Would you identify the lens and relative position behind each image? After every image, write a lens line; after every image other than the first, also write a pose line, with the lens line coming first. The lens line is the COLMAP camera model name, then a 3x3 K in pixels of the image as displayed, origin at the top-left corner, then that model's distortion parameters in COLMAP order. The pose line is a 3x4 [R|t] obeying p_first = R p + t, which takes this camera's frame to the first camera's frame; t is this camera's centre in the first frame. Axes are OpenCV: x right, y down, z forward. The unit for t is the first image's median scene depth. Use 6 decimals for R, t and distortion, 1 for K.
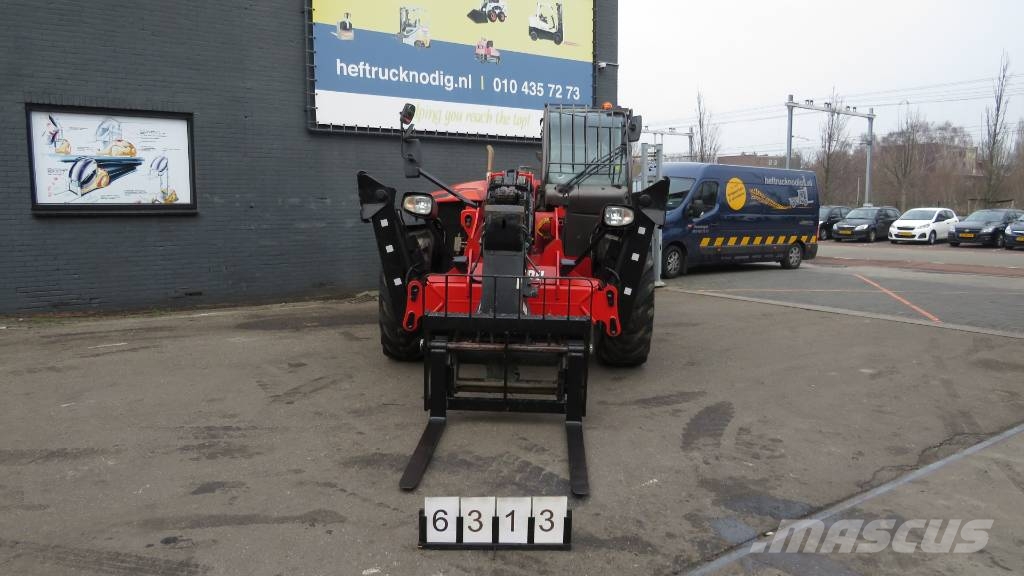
lens RADIAL K [[722.9, 0, 507.5], [0, 722.9, 286.7], [0, 0, 1]] dist [-0.035560, 0.014682]
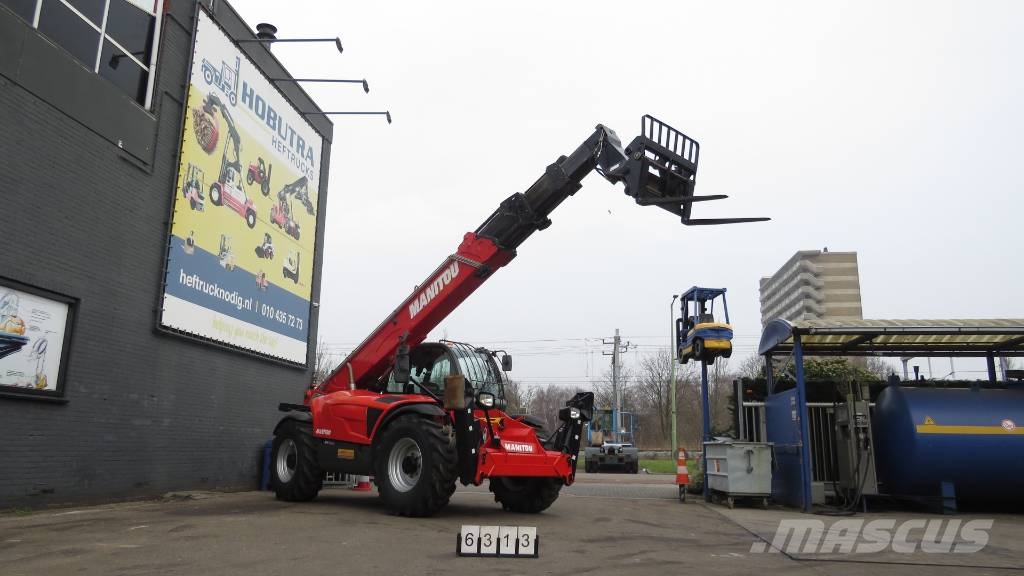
lens RADIAL K [[722.9, 0, 504.2], [0, 722.9, 284.3], [0, 0, 1]] dist [-0.035560, 0.014682]
pose [[0.693950, 0.172544, 0.699043, -0.672707], [0.064855, 0.951937, -0.299349, 0.064278], [-0.717096, 0.253070, 0.649406, -0.051905]]
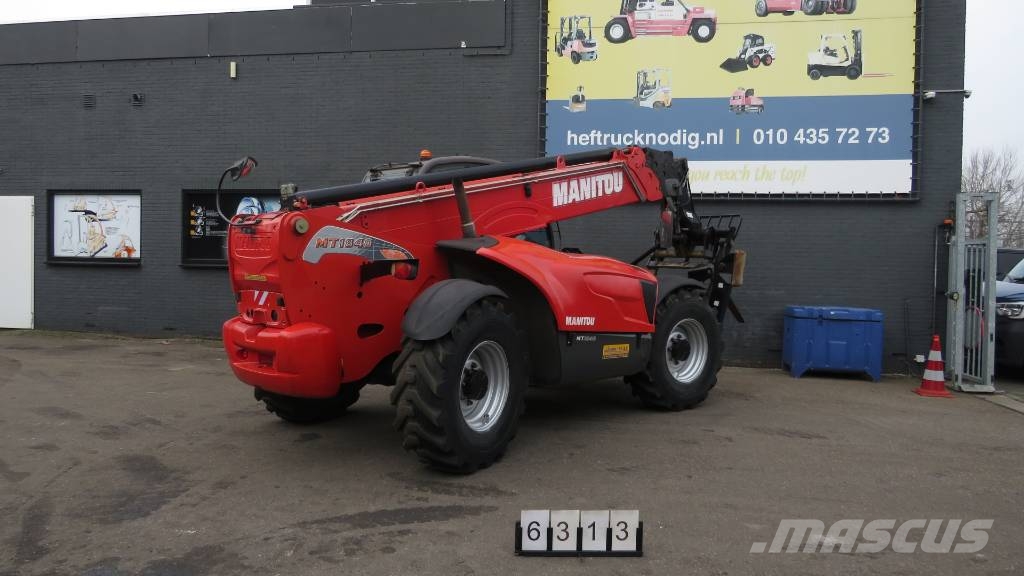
lens RADIAL K [[722.9, 0, 505.7], [0, 722.9, 285.7], [0, 0, 1]] dist [-0.035560, 0.014682]
pose [[0.706164, 0.035249, -0.707171, 0.470591], [-0.101672, 0.993458, -0.052008, -0.025927], [0.700711, 0.108626, 0.705127, 0.217959]]
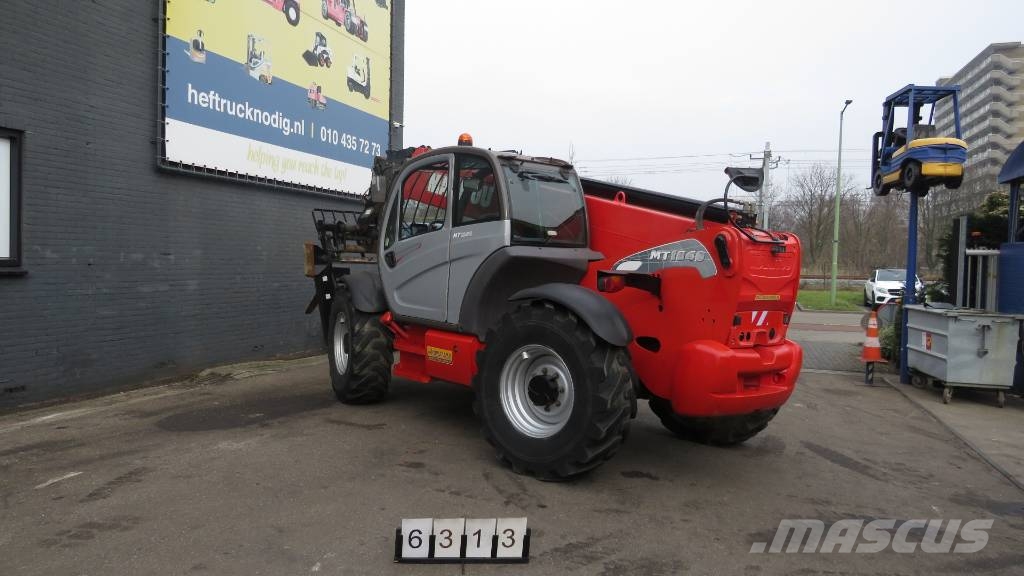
lens RADIAL K [[722.9, 0, 506.5], [0, 722.9, 286.2], [0, 0, 1]] dist [-0.035560, 0.014682]
pose [[0.811885, -0.000689, 0.583816, -0.430260], [0.042573, 0.997407, -0.058027, -0.027202], [-0.582263, 0.071967, 0.809809, 0.157850]]
